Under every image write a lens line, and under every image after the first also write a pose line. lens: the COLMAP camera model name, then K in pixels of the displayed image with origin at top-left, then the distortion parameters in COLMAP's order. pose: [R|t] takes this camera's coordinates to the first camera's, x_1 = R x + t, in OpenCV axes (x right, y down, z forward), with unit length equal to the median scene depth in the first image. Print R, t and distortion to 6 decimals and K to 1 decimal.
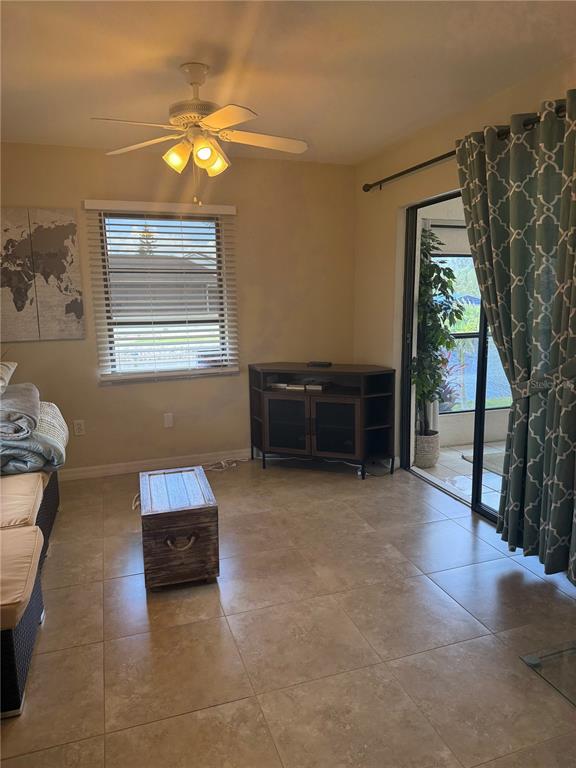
lens RADIAL K [[547.8, 0, 288.0], [0, 547.8, 384.0], [0, 0, 1]] dist [0.106726, -0.133944]
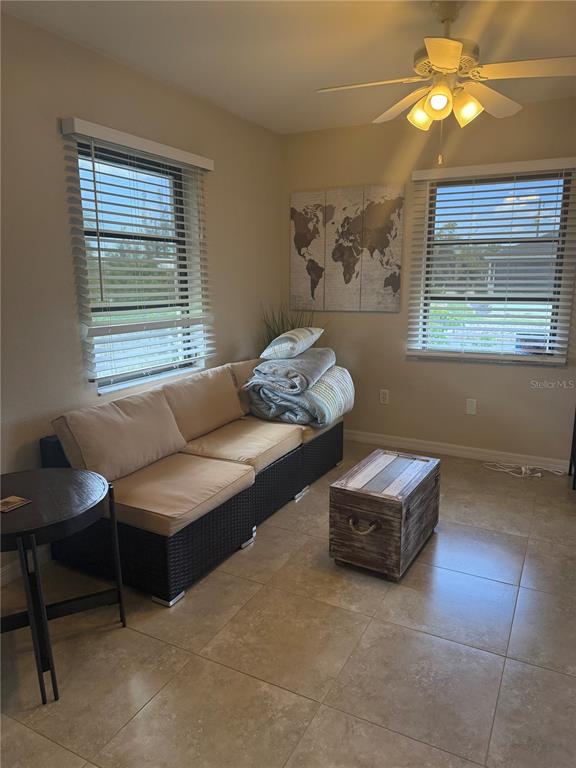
lens RADIAL K [[547.8, 0, 288.0], [0, 547.8, 384.0], [0, 0, 1]] dist [0.106726, -0.133944]
pose [[0.682970, 0.157045, -0.713365, 0.252141], [-0.126598, 0.987284, 0.096143, -0.023546], [0.719392, 0.024648, 0.694167, 0.161453]]
